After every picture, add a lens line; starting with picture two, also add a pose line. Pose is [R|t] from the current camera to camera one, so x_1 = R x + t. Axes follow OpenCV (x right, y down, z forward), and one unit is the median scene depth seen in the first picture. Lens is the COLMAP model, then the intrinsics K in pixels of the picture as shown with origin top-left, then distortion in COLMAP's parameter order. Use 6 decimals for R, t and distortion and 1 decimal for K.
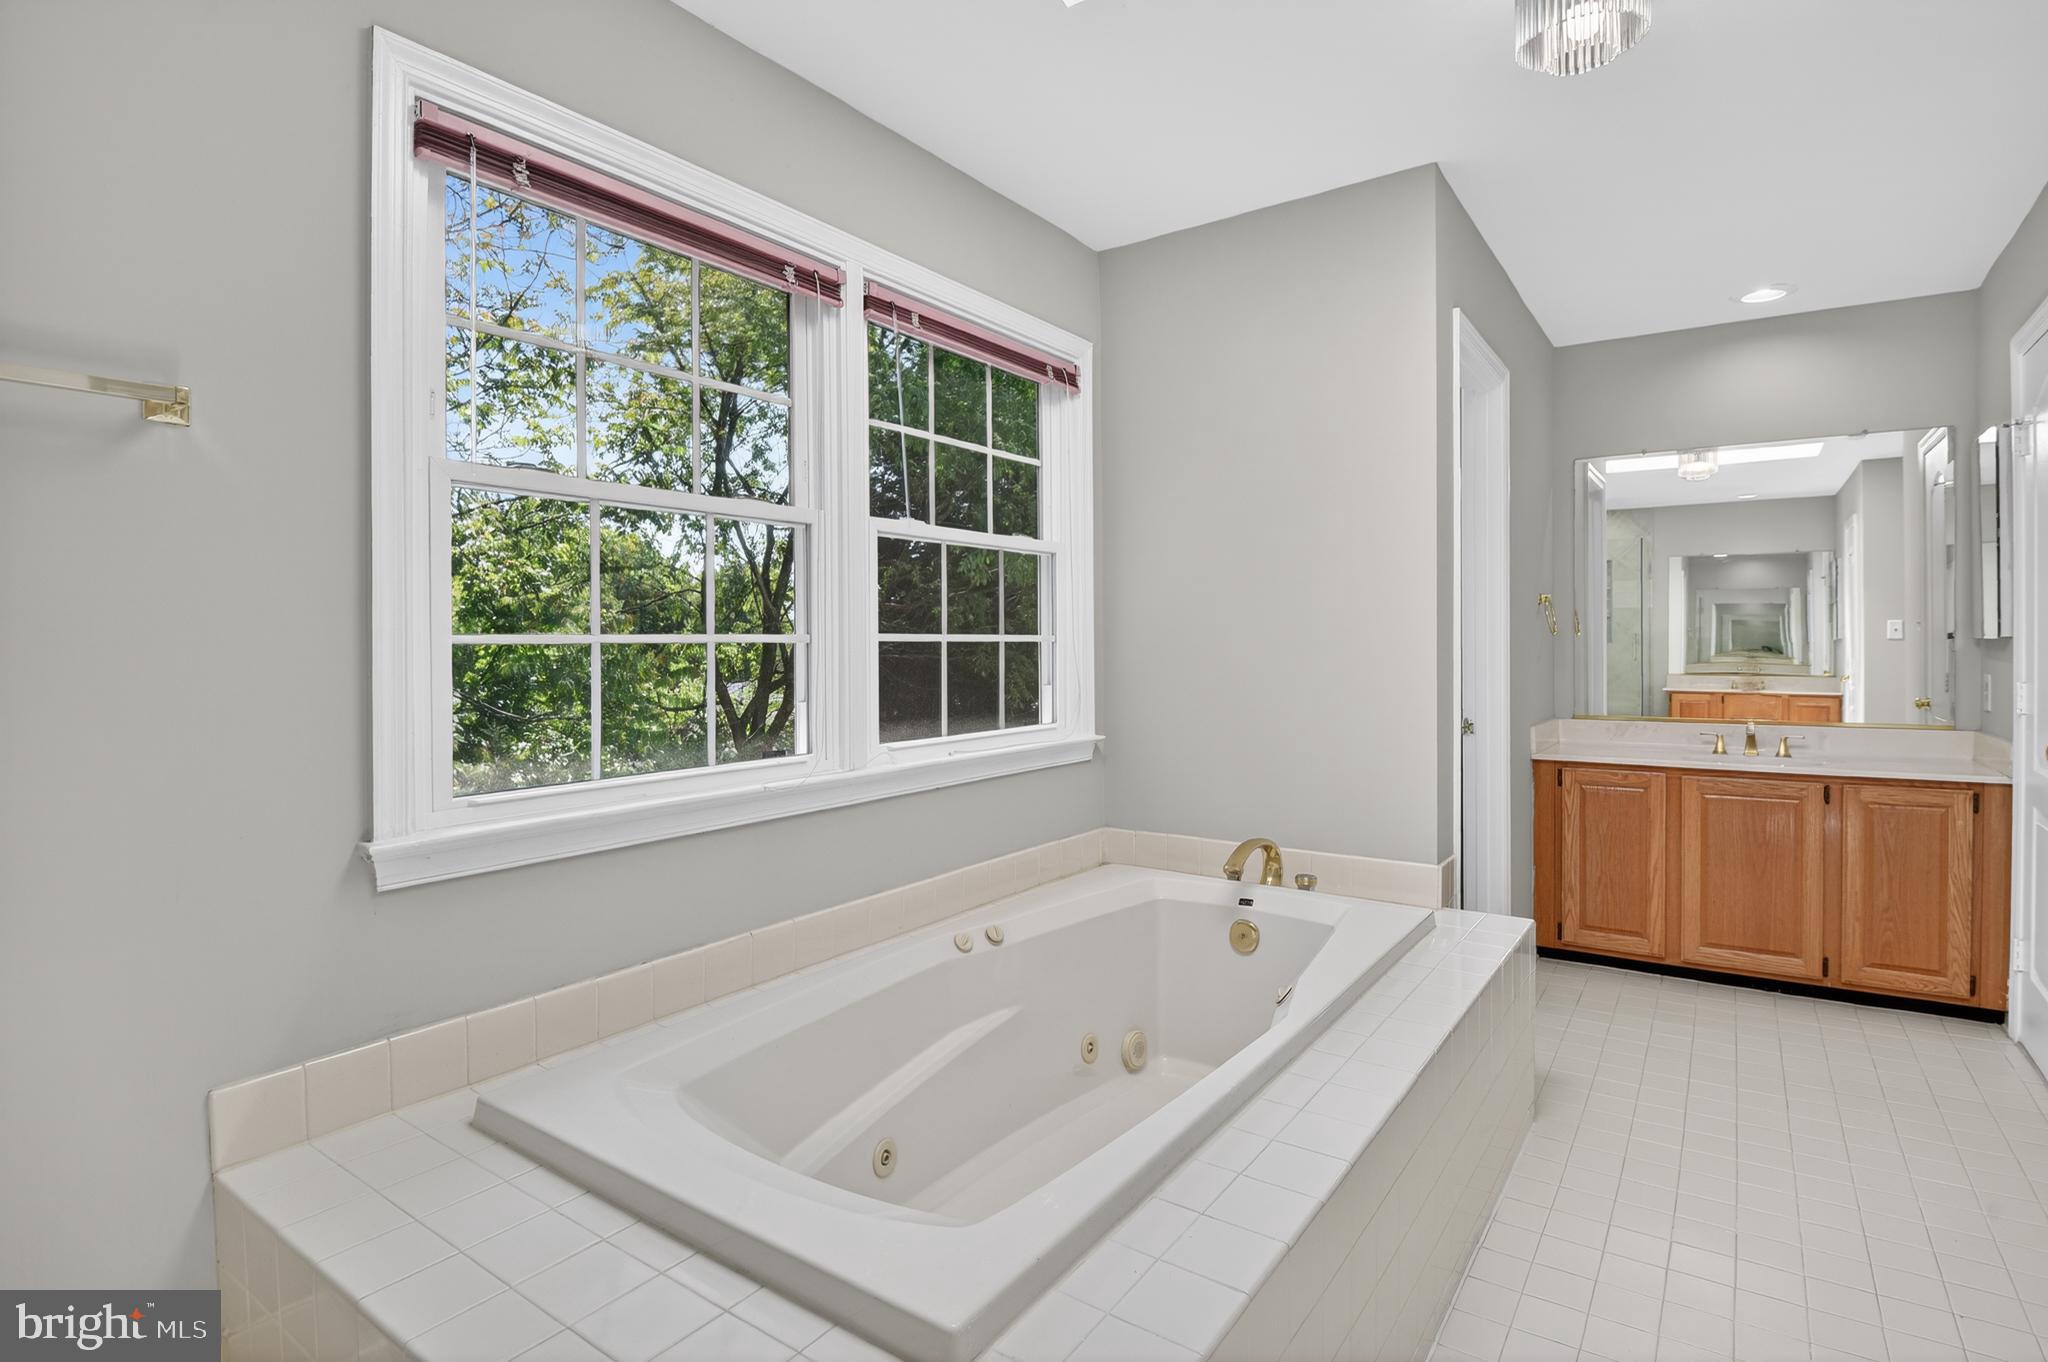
lens RADIAL K [[970.0, 0, 1048.5], [0, 970.0, 654.5], [0, 0, 1]] dist [-0.002805, -0.022493]
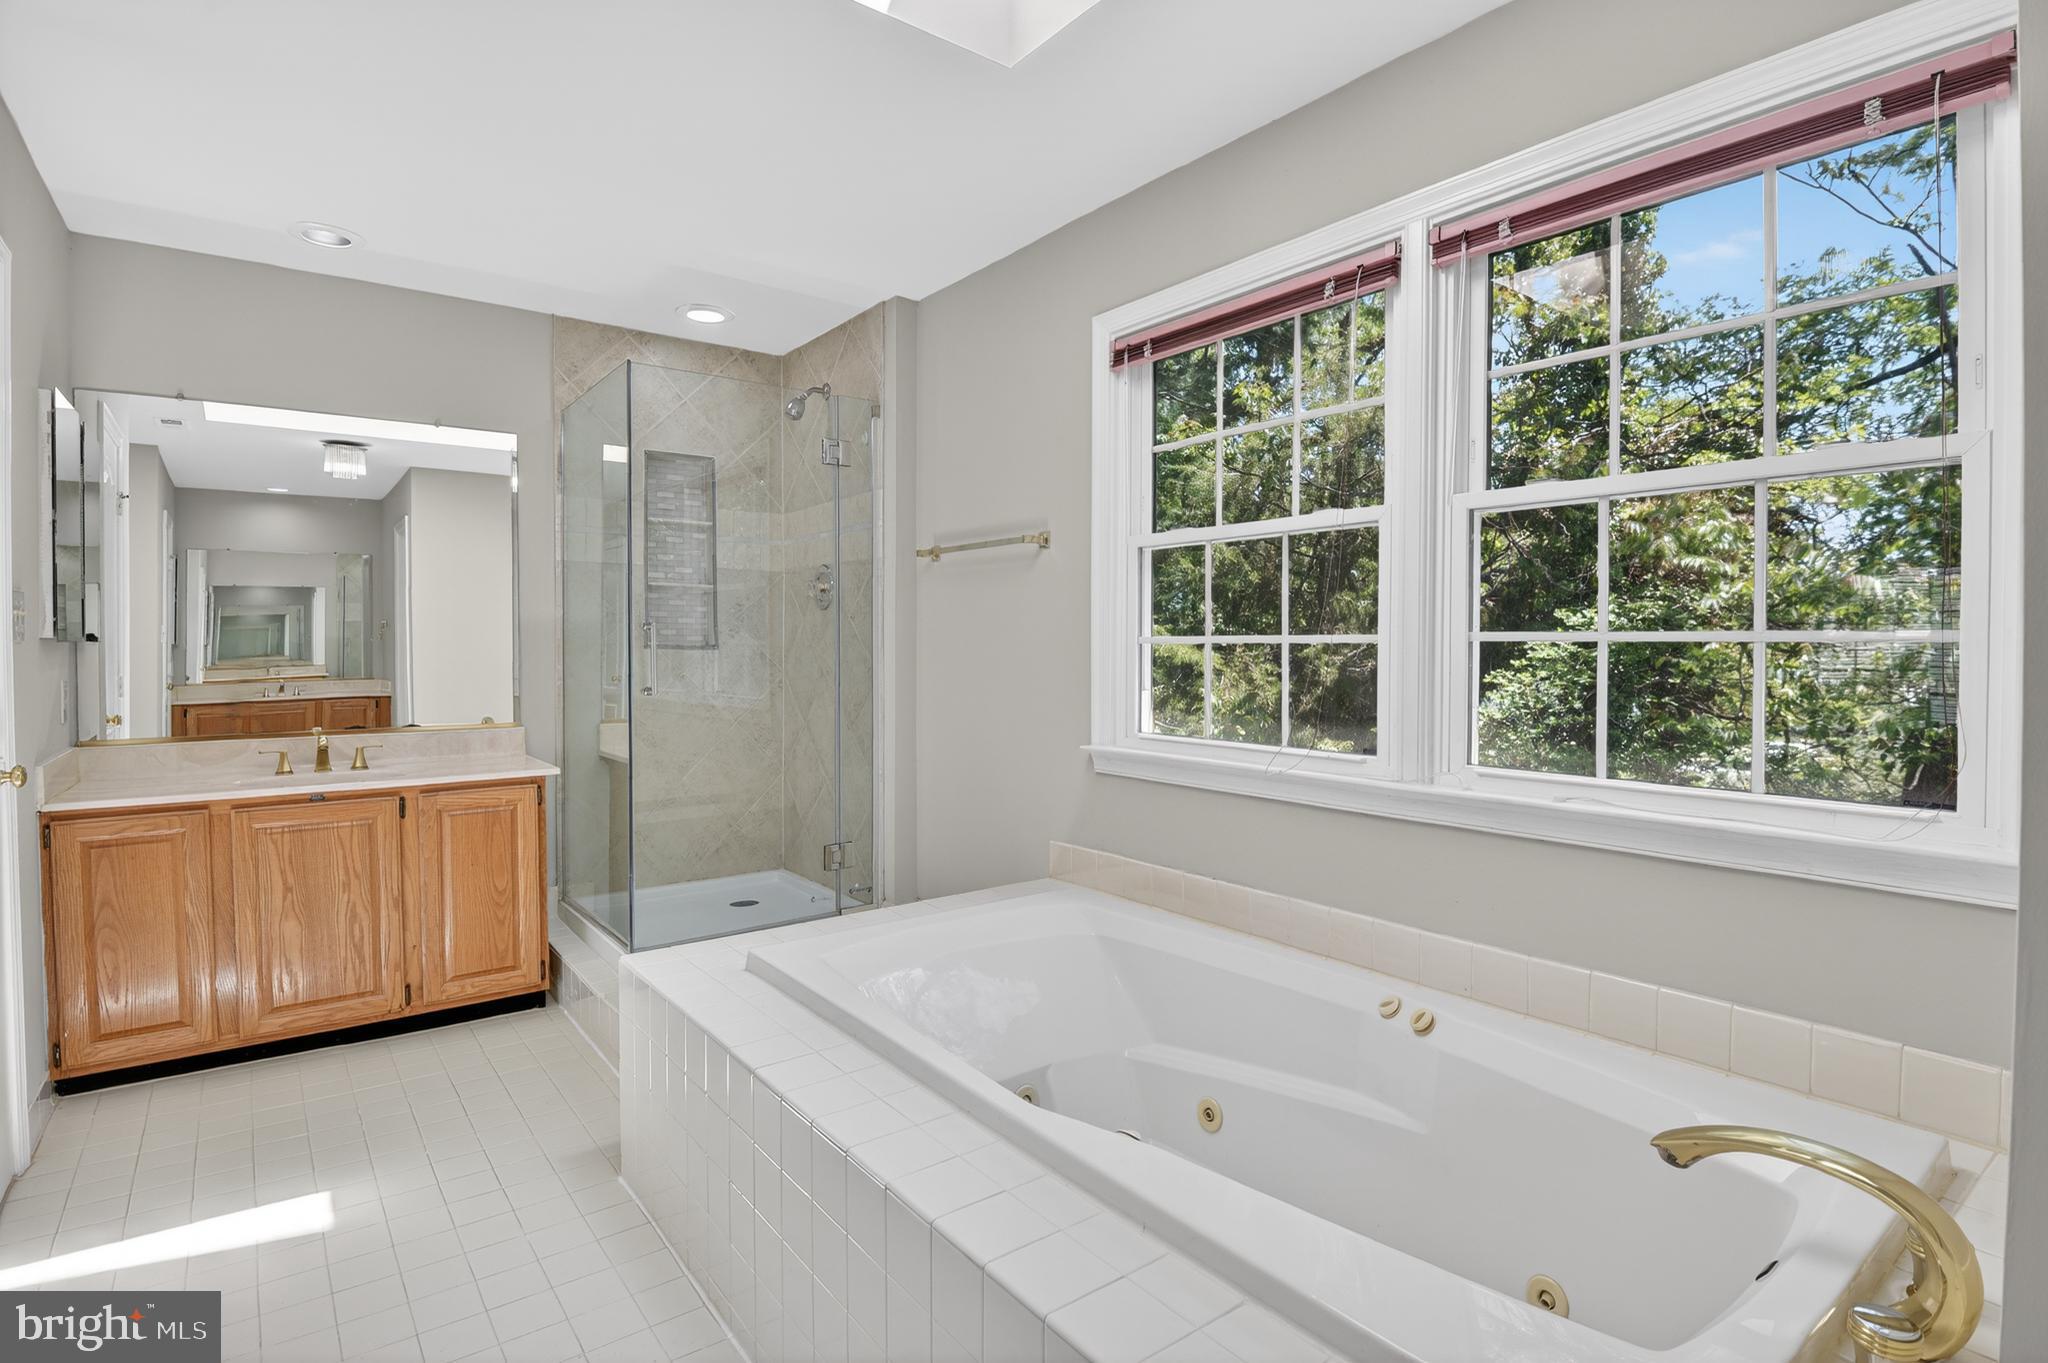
lens RADIAL K [[970.0, 0, 1048.5], [0, 970.0, 655.0], [0, 0, 1]] dist [-0.002805, -0.022493]
pose [[-0.264228, 0.020308, -0.964246, 0.857411], [-0.005171, 0.999734, 0.022473, -0.021426], [0.964446, 0.010924, -0.264053, 1.024516]]
